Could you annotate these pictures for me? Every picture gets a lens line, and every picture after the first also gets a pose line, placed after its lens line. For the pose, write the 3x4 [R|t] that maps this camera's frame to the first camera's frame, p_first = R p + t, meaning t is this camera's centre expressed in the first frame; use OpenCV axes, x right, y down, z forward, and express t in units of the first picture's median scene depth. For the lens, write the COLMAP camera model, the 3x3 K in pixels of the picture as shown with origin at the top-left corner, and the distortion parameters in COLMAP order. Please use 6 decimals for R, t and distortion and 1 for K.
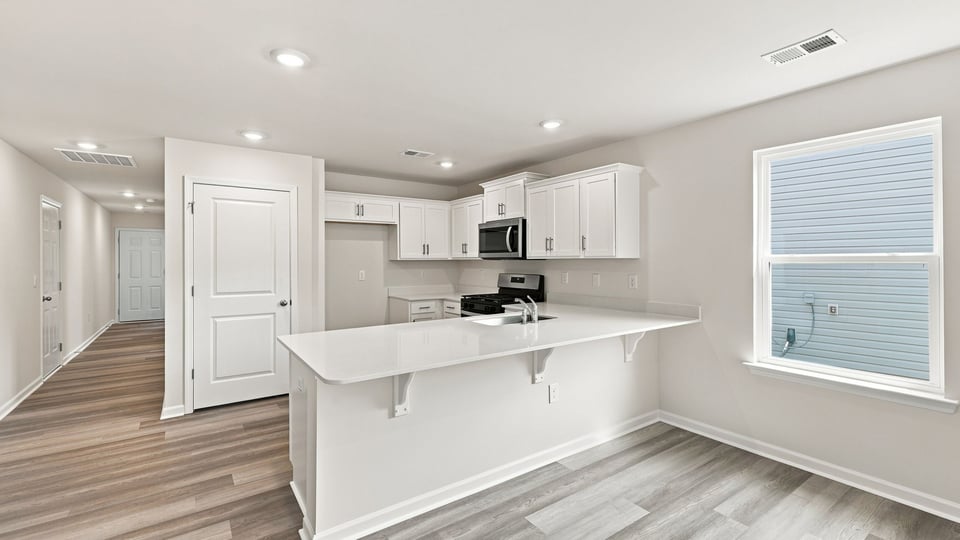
lens RADIAL K [[410.4, 0, 469.6], [0, 410.4, 261.8], [0, 0, 1]] dist [0.006848, -0.000022]
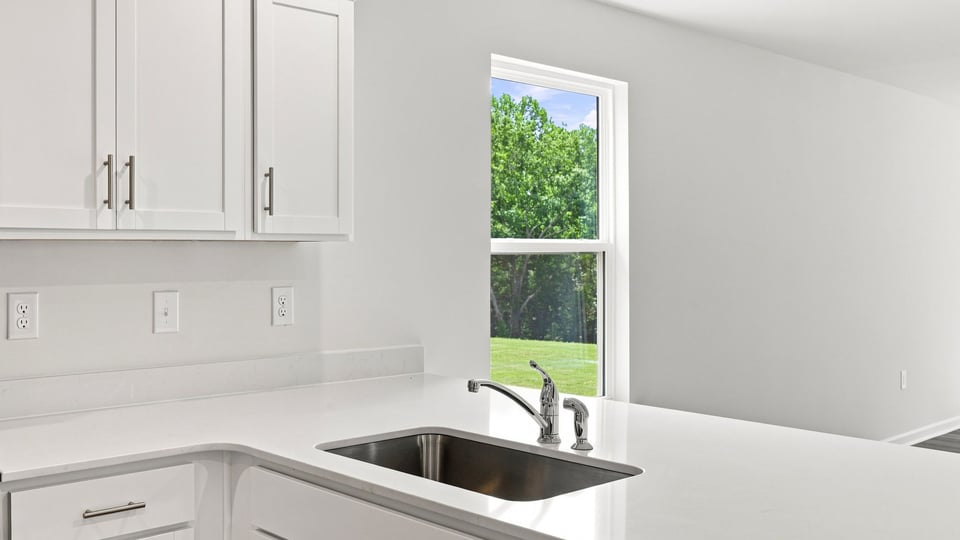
lens RADIAL K [[949.1, 0, 466.7], [0, 949.1, 264.4], [0, 0, 1]] dist [-0.010109, -0.009658]
pose [[-0.142286, -0.010844, 0.989766, -0.386882], [0.004097, 0.999925, 0.011545, 0.001900], [-0.989817, 0.005698, -0.142230, 0.803747]]
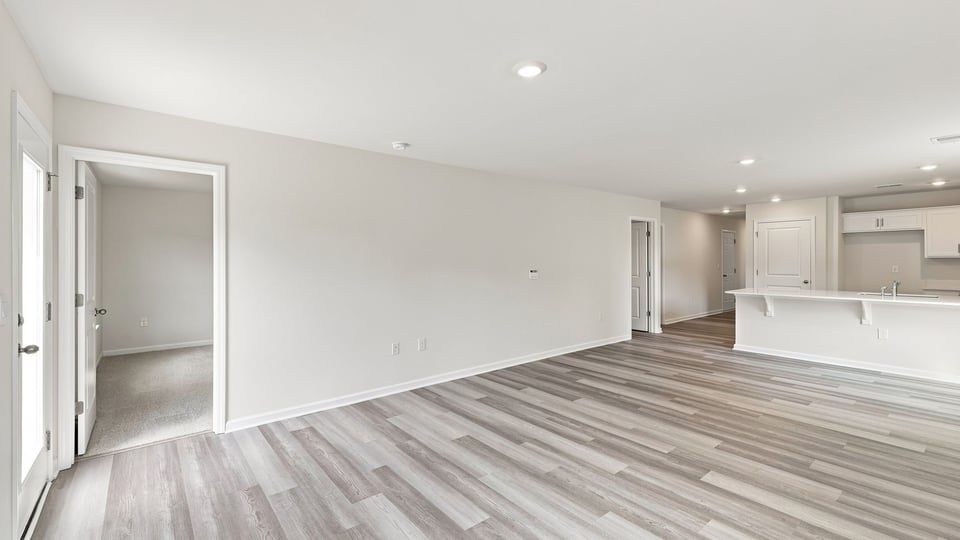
lens RADIAL K [[410.4, 0, 469.6], [0, 410.4, 261.8], [0, 0, 1]] dist [0.006848, -0.000022]
pose [[0.068204, 0.007619, -0.997642, 1.183553], [-0.000069, 0.999971, 0.007632, -0.001936], [0.997671, -0.000452, 0.068203, -0.567379]]
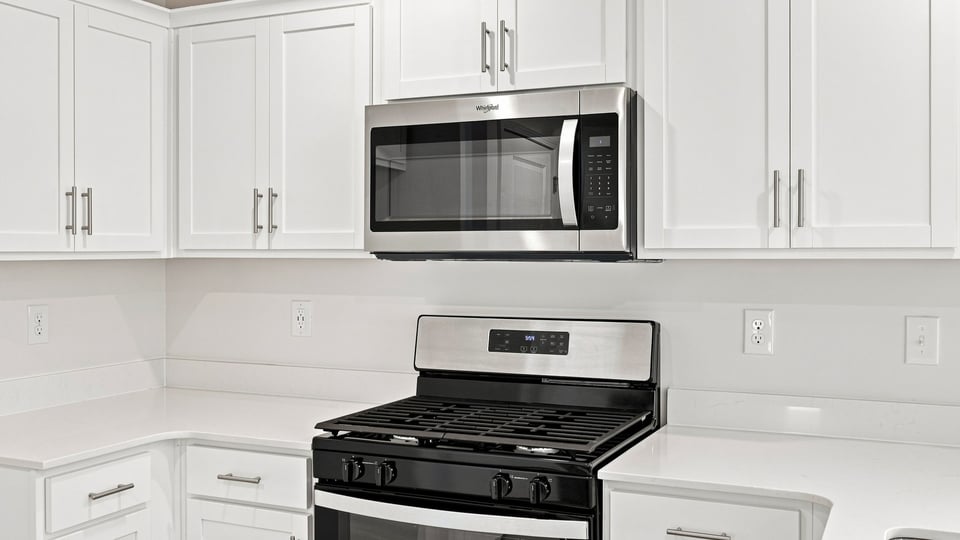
lens RADIAL K [[949.1, 0, 466.7], [0, 949.1, 264.4], [0, 0, 1]] dist [-0.010109, -0.009658]
pose [[0.856394, -0.005536, 0.516294, -0.232836], [0.000073, 0.999944, 0.010603, -0.009466], [-0.516323, -0.009042, 0.856346, 0.576387]]
